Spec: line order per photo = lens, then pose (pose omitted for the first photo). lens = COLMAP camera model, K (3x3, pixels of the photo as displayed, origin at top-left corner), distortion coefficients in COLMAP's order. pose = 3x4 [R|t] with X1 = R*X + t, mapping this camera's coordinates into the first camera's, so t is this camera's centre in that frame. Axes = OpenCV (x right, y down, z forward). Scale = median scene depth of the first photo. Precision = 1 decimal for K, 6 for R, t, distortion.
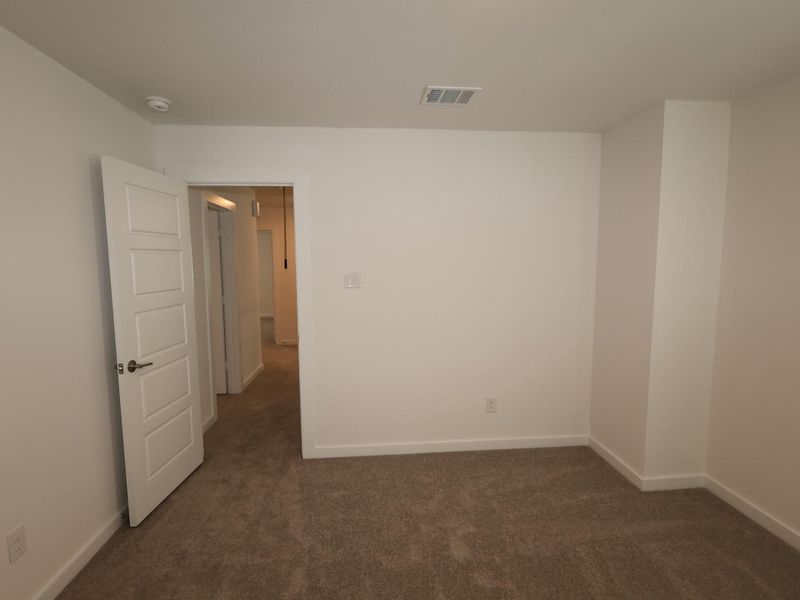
lens RADIAL K [[428.9, 0, 400.0], [0, 428.9, 300.0], [0, 0, 1]] dist [0.004282, 0.001544]
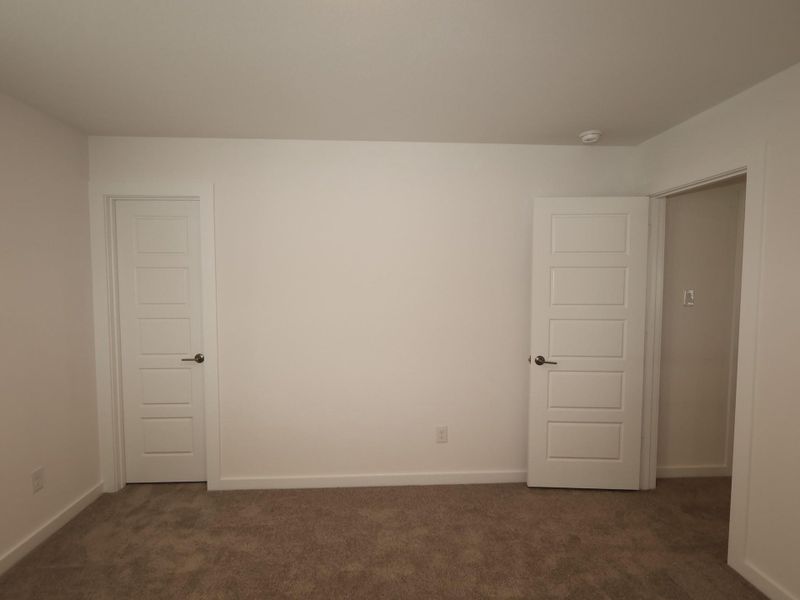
lens RADIAL K [[428.9, 0, 400.0], [0, 428.9, 300.0], [0, 0, 1]] dist [0.004282, 0.001544]
pose [[-0.023624, 0.056683, -0.998113, 0.583739], [-0.102274, 0.993016, 0.058814, -0.049203], [0.994476, 0.103470, -0.017662, 0.572338]]
